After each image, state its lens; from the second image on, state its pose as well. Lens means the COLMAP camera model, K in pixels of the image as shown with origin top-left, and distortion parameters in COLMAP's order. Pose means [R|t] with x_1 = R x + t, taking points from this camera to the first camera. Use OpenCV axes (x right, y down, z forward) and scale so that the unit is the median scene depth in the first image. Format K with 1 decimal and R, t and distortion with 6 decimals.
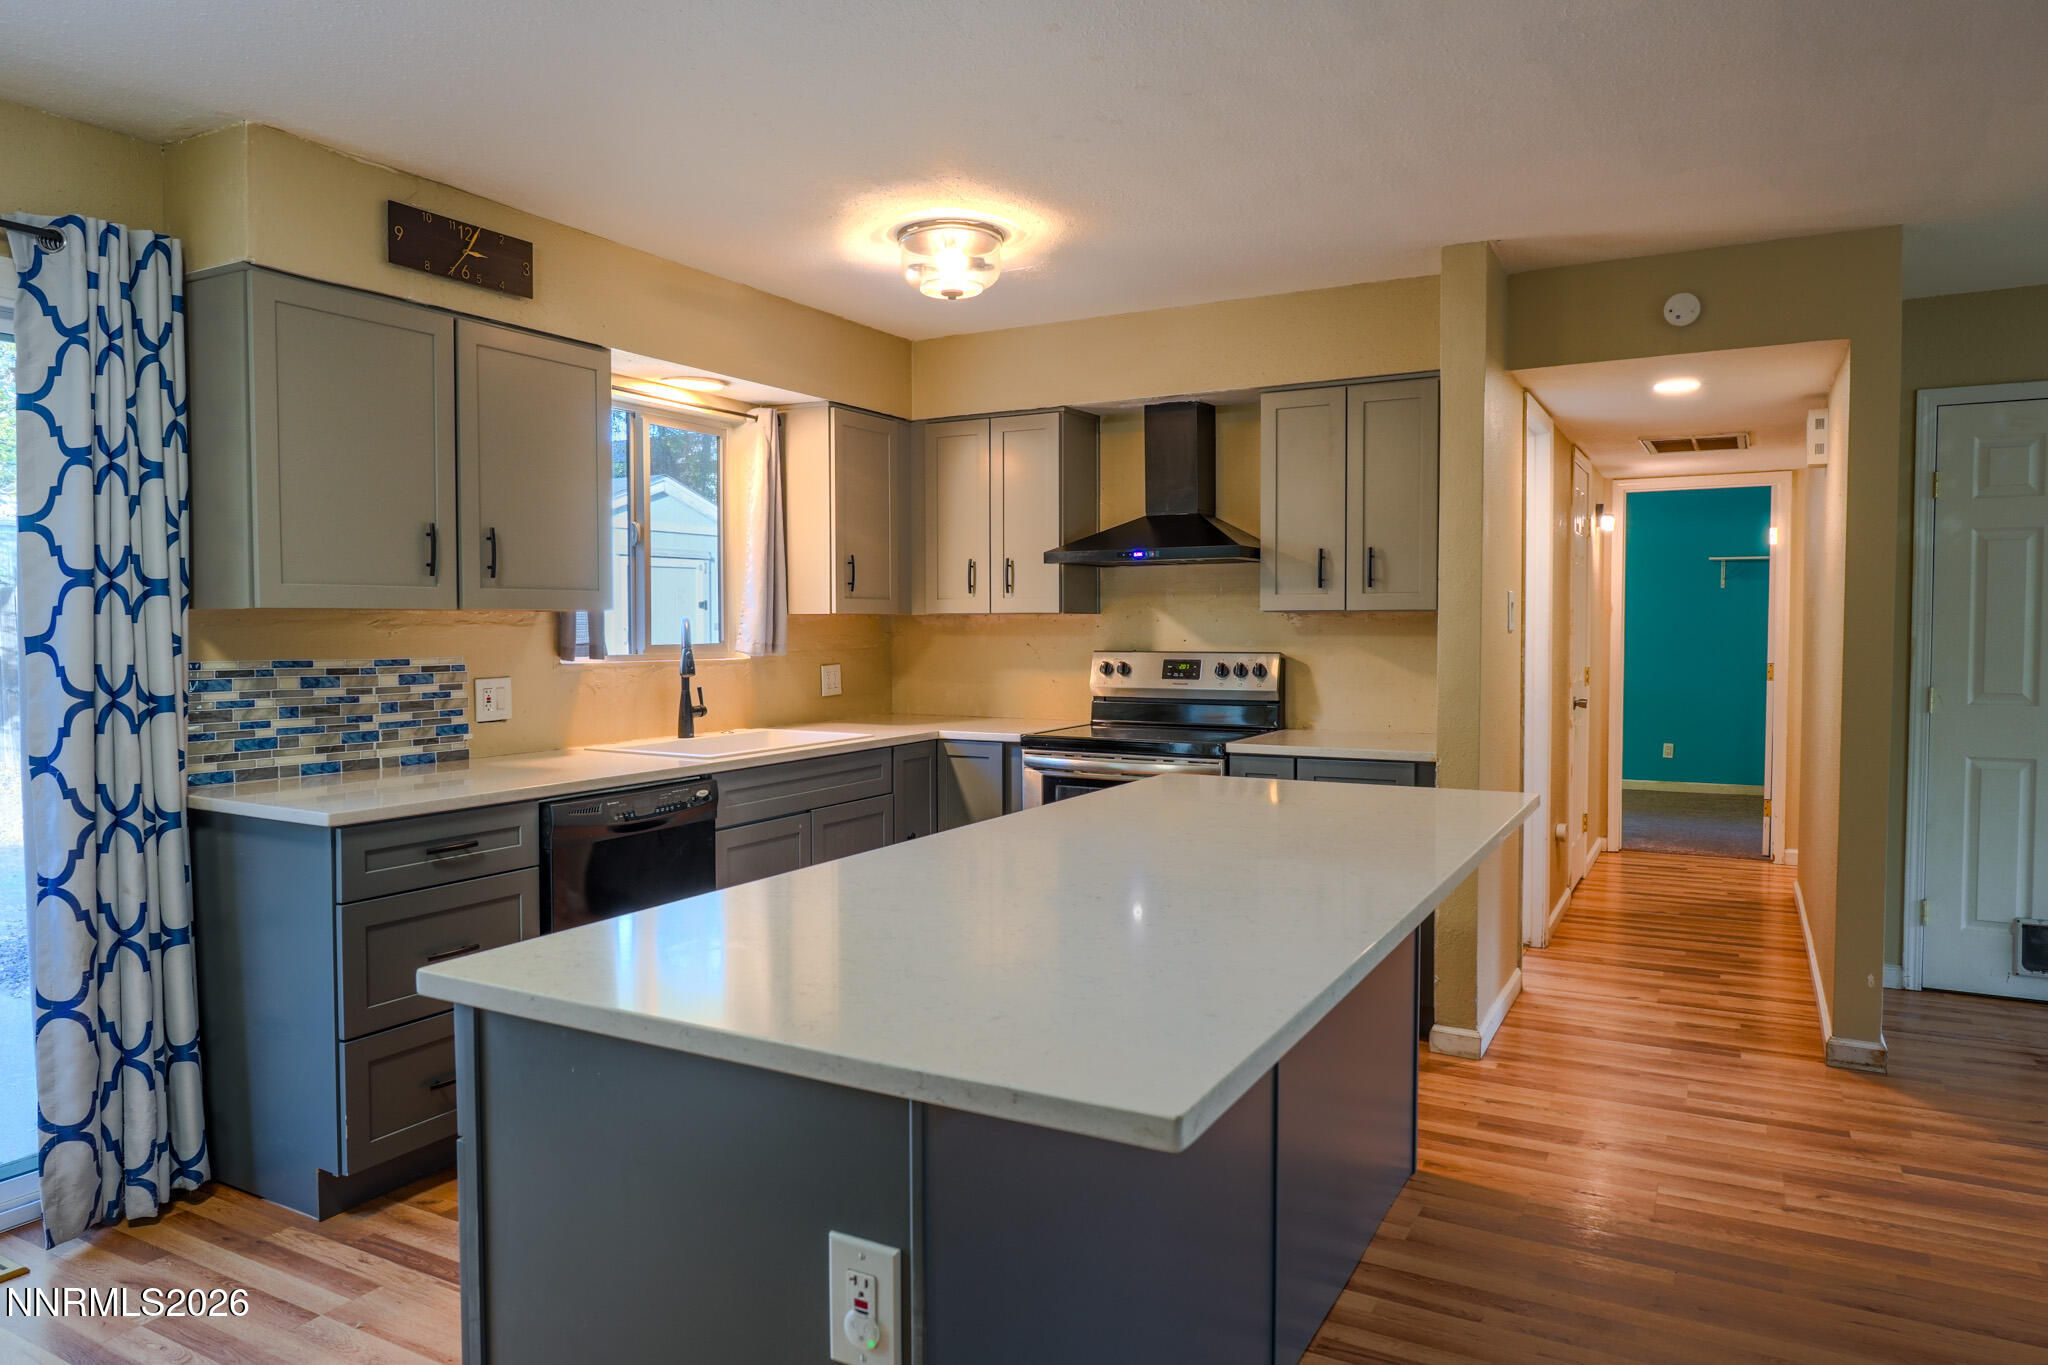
lens RADIAL K [[1301.3, 0, 1029.8], [0, 1301.3, 672.6], [0, 0, 1]] dist [-0.024351, 0.010116]
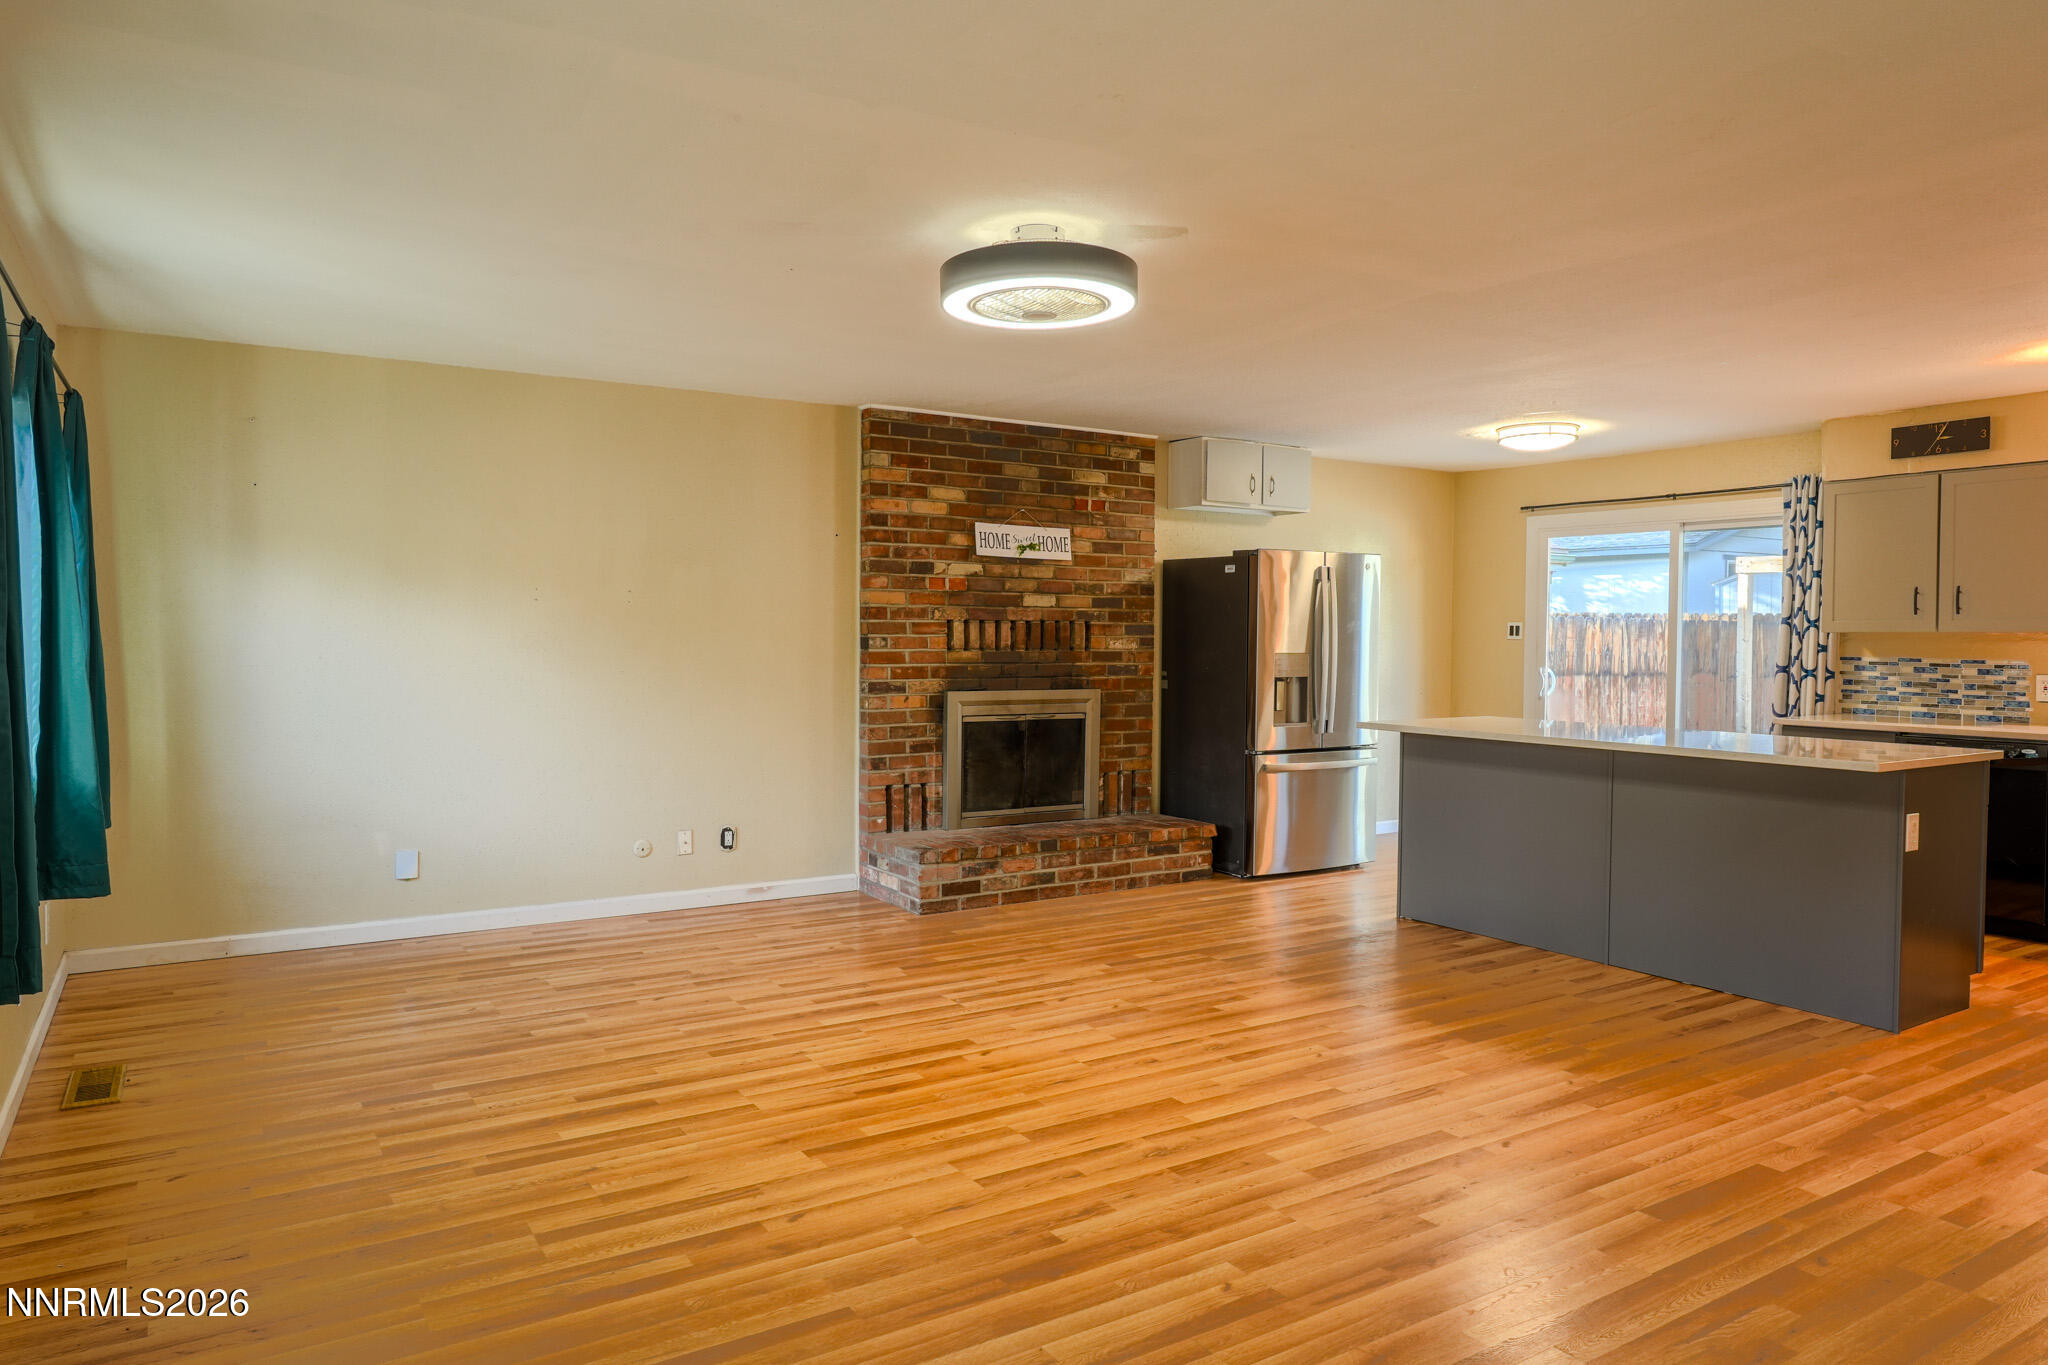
lens RADIAL K [[1301.3, 0, 1008.2], [0, 1301.3, 676.5], [0, 0, 1]] dist [-0.024351, 0.010116]
pose [[-0.495355, 0.026705, -0.868280, 1.845259], [-0.036179, 0.998026, 0.051336, -0.032915], [0.867937, 0.056843, -0.493411, 0.780643]]
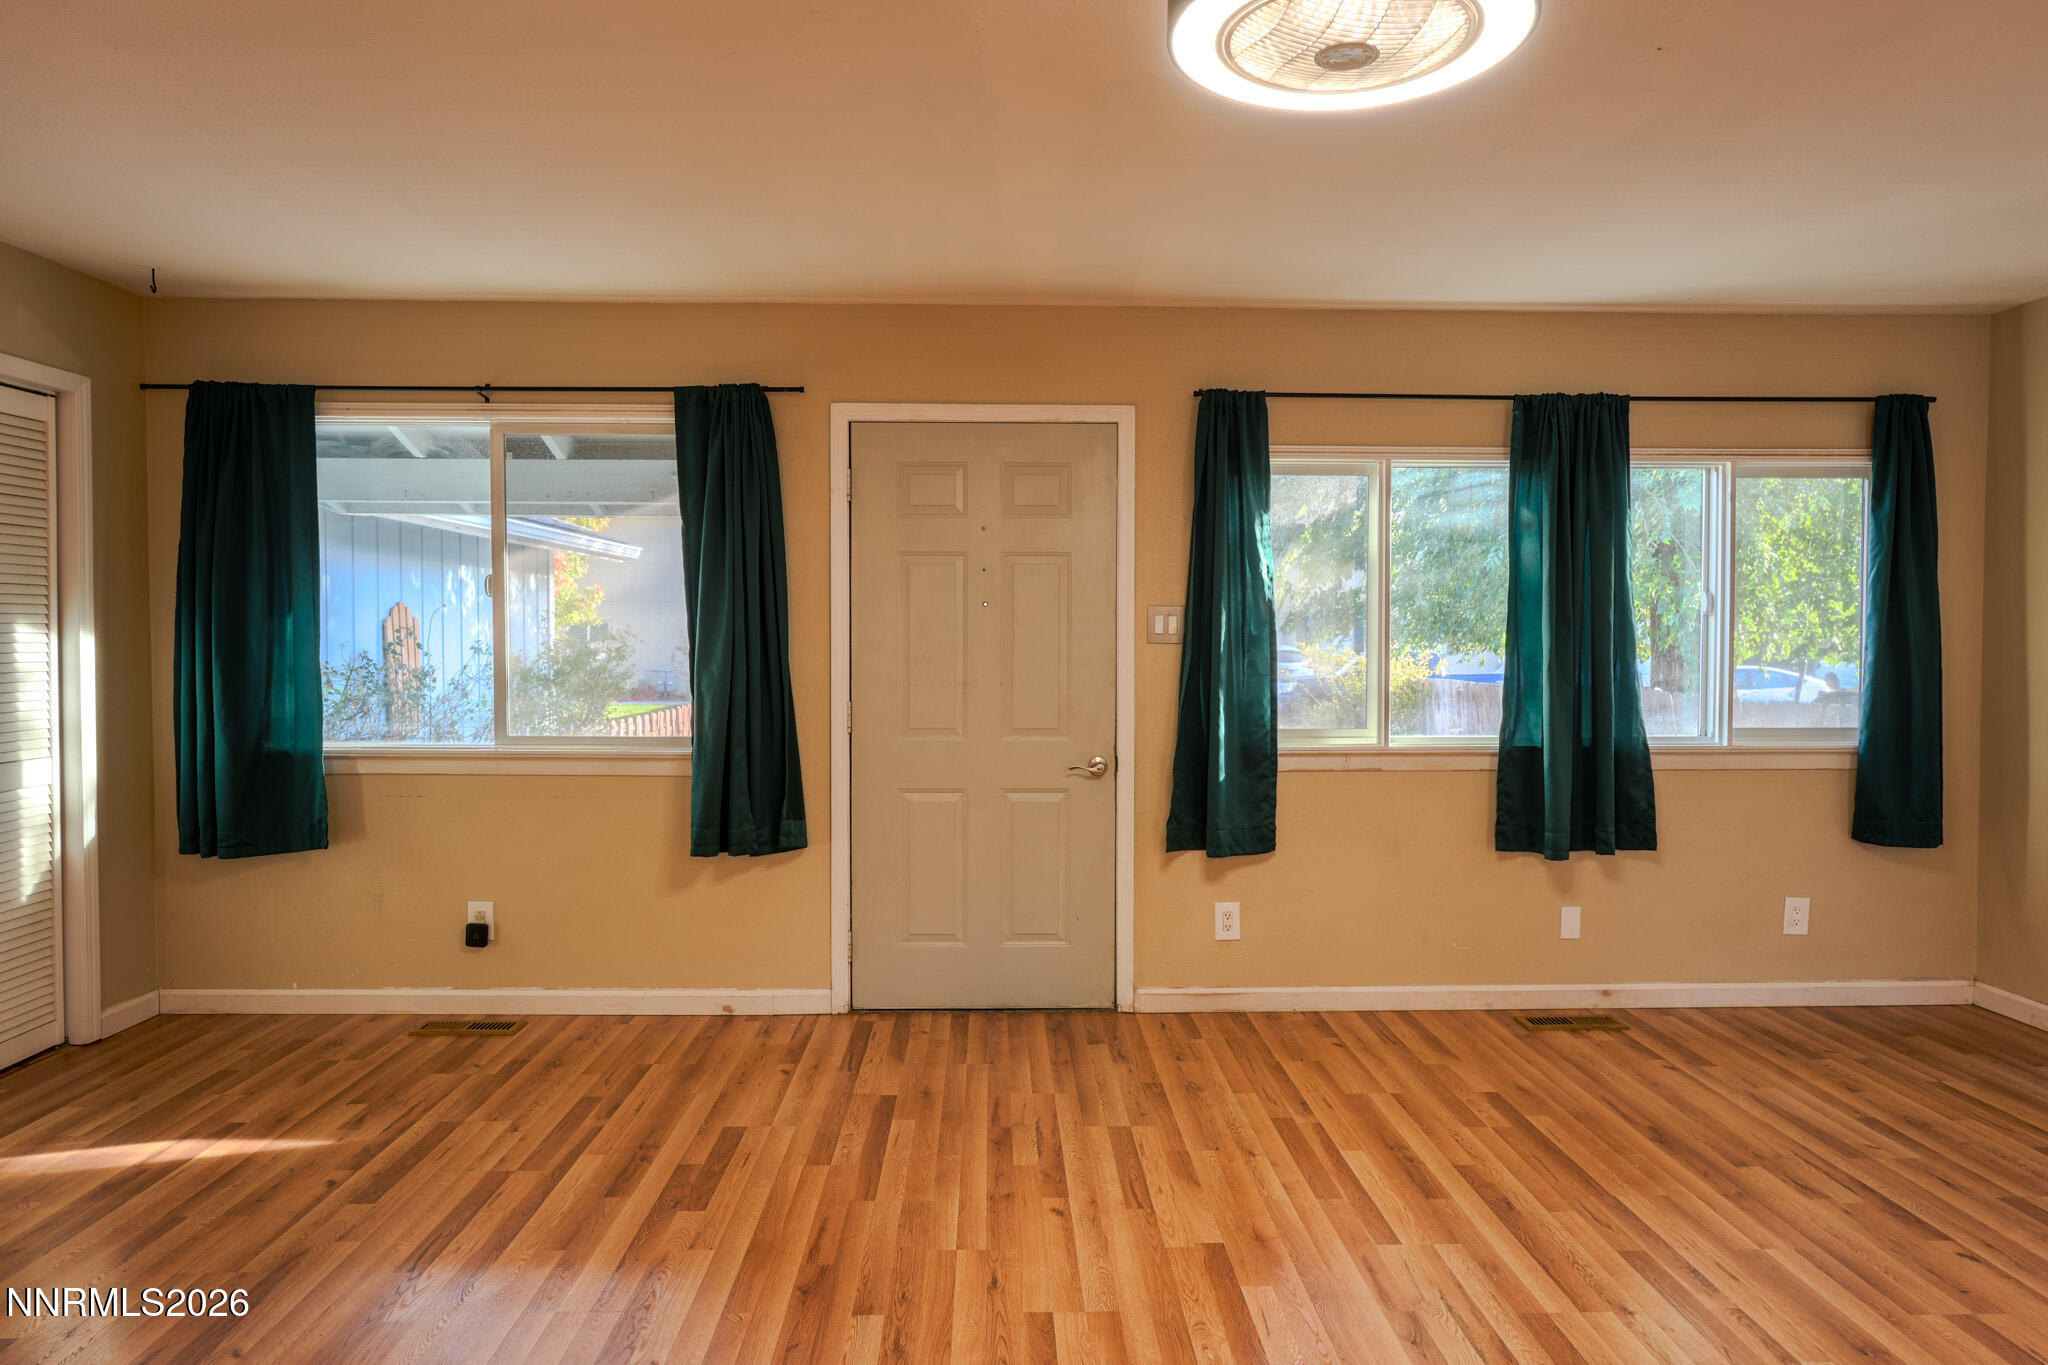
lens RADIAL K [[1301.3, 0, 1026.3], [0, 1301.3, 672.3], [0, 0, 1]] dist [-0.024351, 0.010116]
pose [[-0.498740, -0.022334, 0.866464, 0.401095], [0.031665, 0.998531, 0.043964, -0.024955], [-0.866173, 0.049363, -0.497301, 0.684071]]
